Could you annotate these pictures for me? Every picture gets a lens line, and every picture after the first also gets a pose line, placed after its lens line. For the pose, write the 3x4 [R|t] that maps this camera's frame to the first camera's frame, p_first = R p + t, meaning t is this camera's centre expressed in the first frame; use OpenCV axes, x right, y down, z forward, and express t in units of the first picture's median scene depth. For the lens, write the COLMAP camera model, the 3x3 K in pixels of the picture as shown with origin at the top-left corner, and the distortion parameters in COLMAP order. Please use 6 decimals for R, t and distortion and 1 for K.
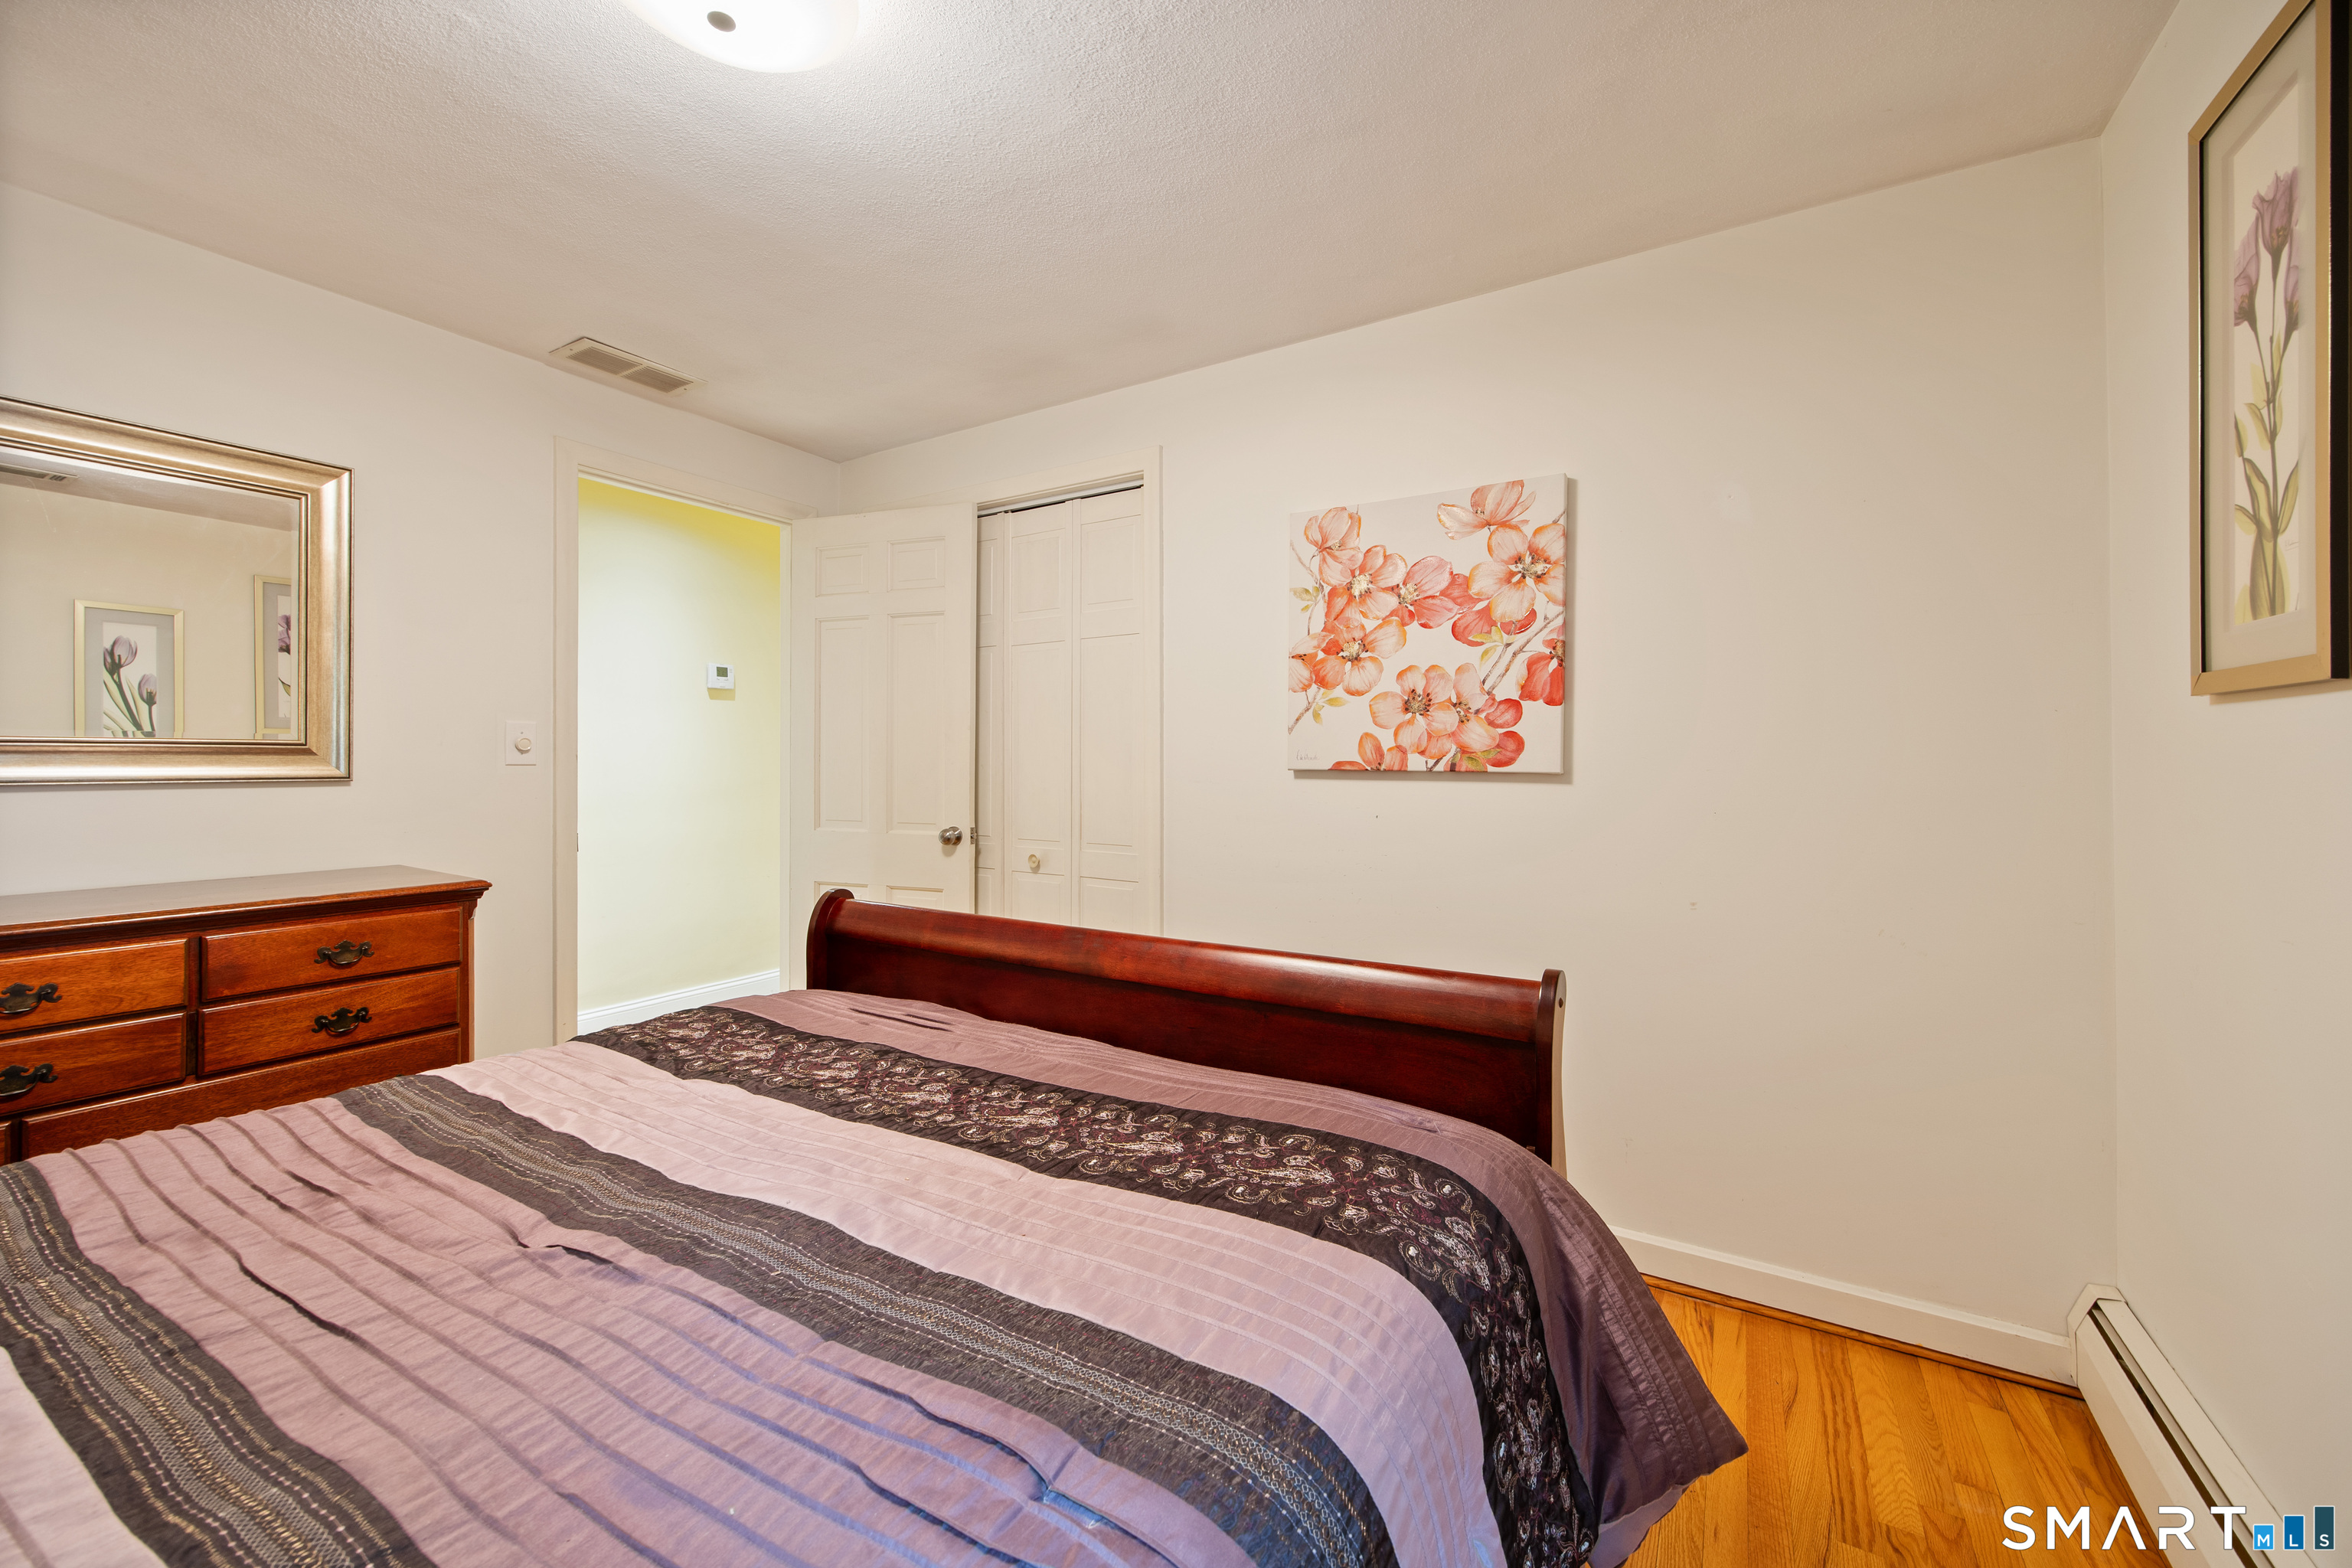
lens RADIAL K [[932.8, 0, 1170.8], [0, 932.8, 720.0], [0, 0, 1]] dist [-0.000426, 0.000019]
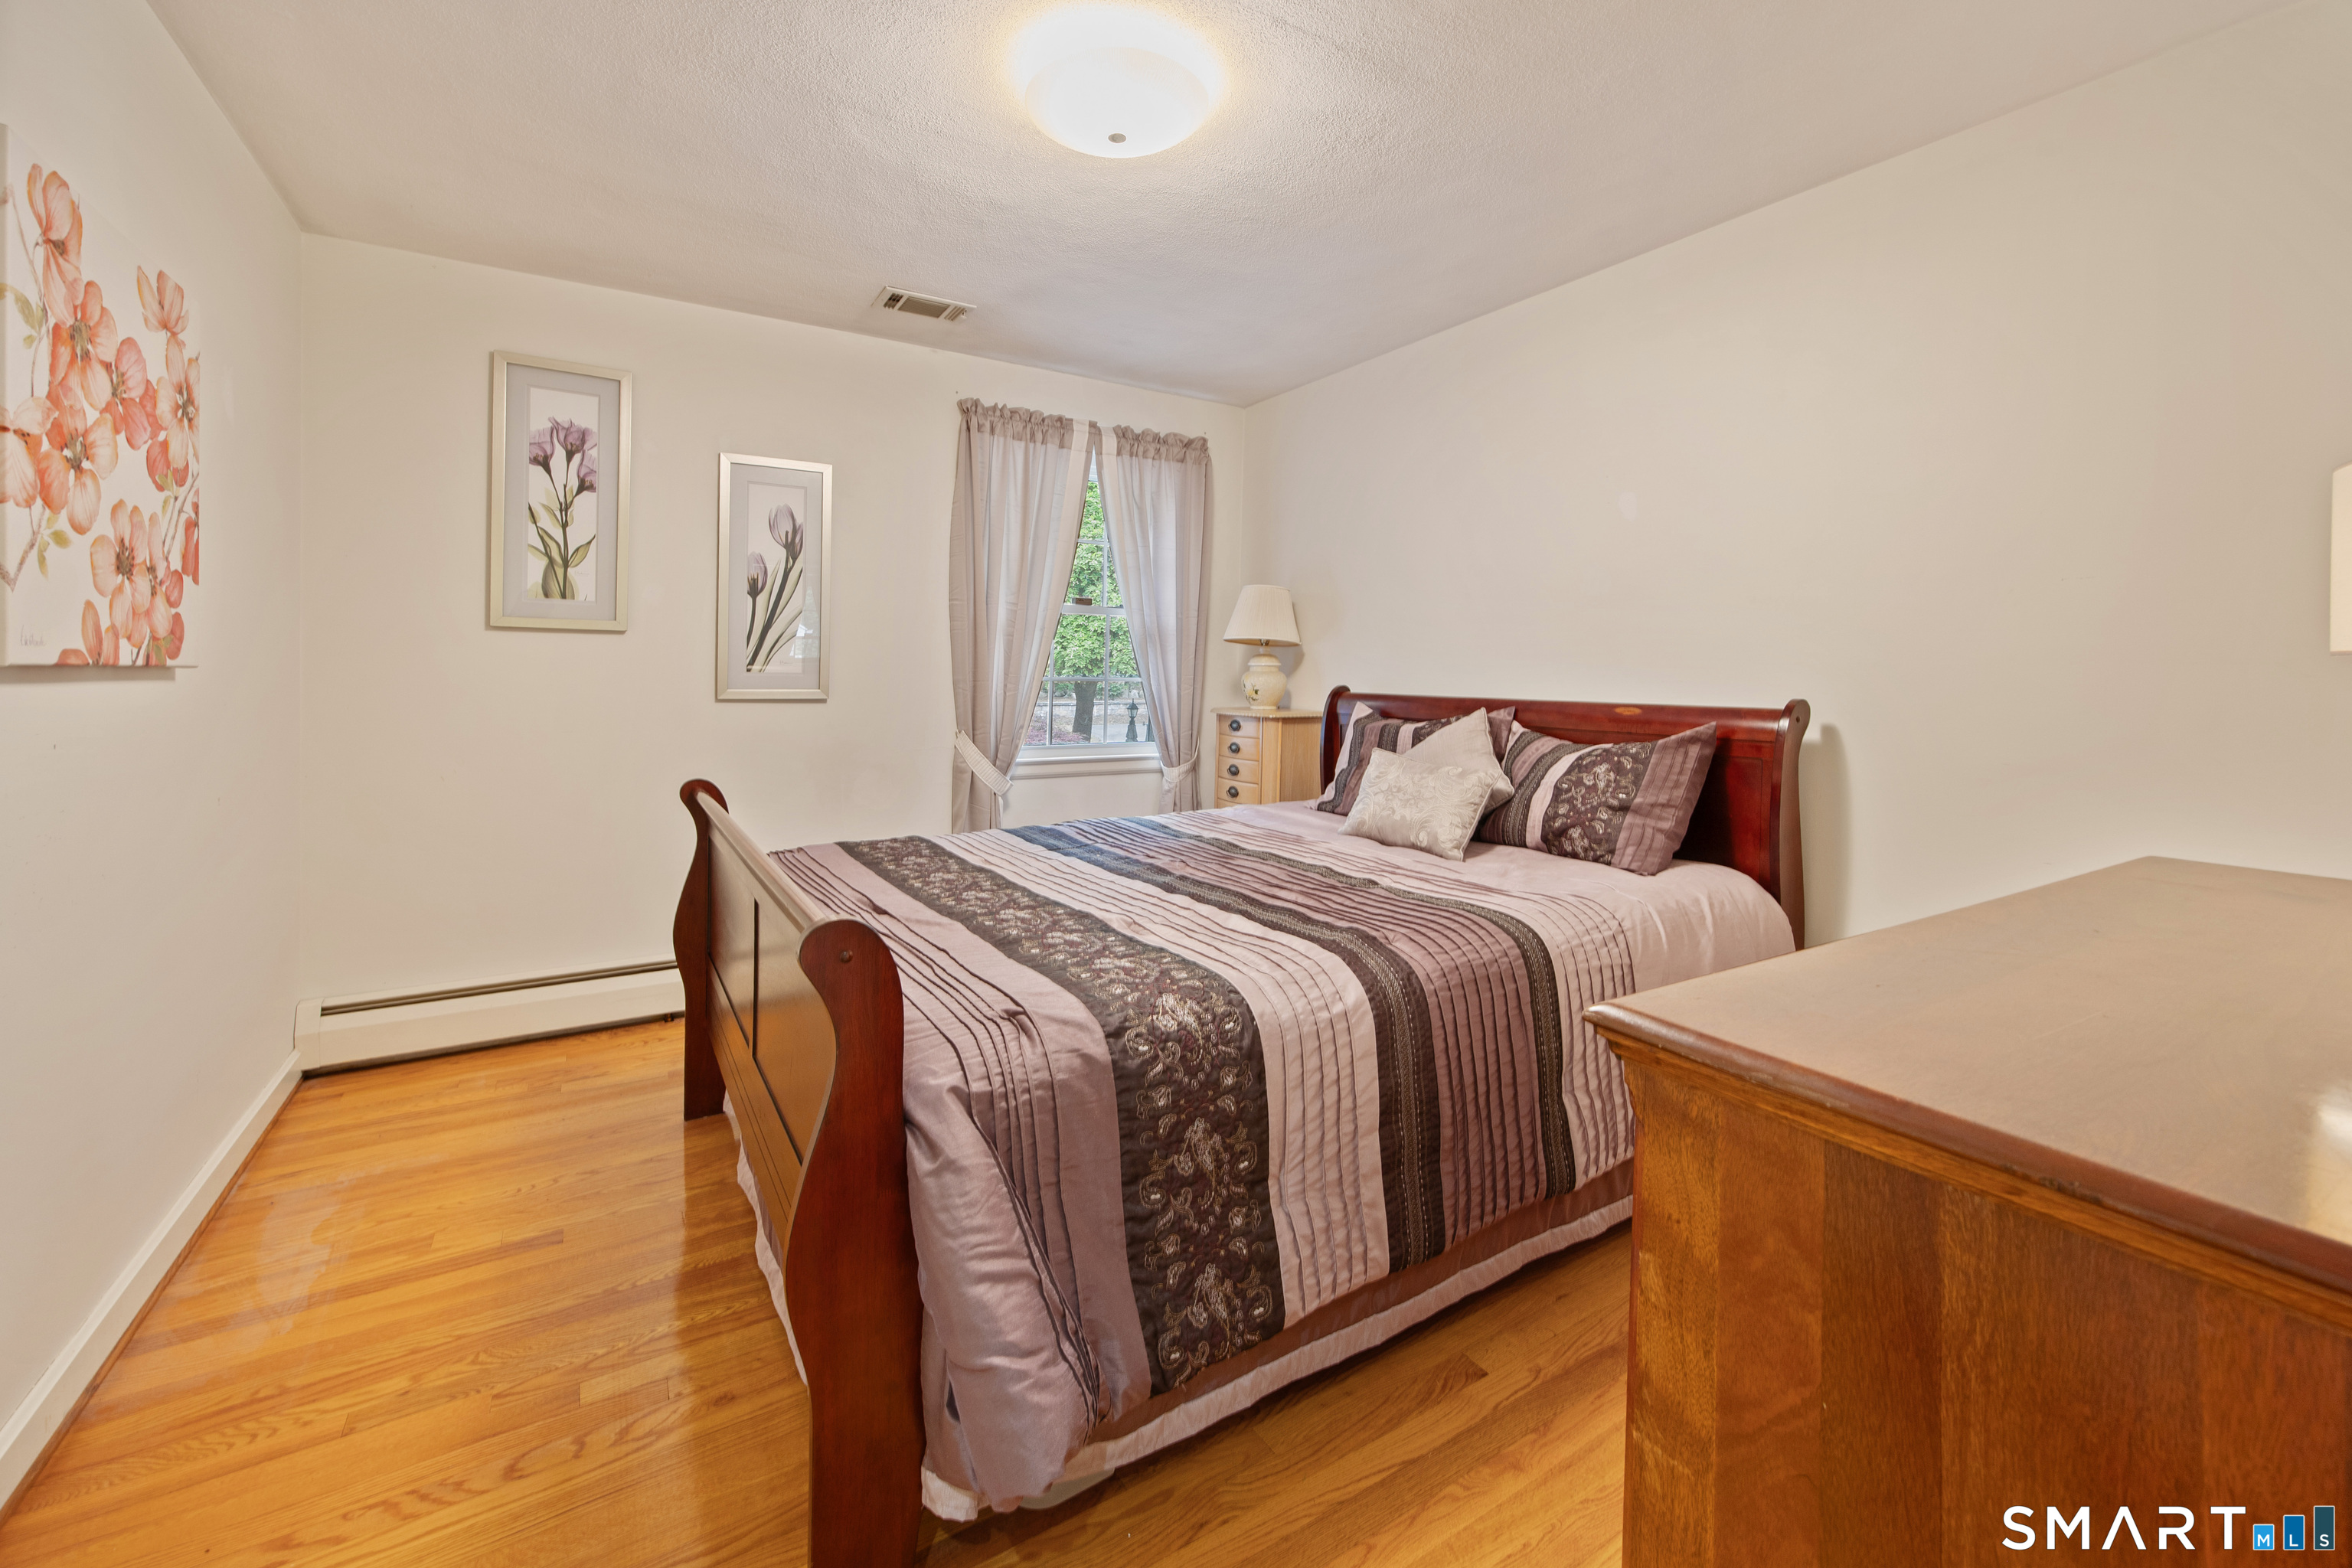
lens RADIAL K [[932.8, 0, 1170.8], [0, 932.8, 720.0], [0, 0, 1]] dist [-0.000426, 0.000019]
pose [[-0.890270, -0.029782, 0.454458, -0.688301], [-0.027476, 0.999554, 0.011679, 0.065661], [-0.454603, -0.002089, -0.890692, 1.264344]]
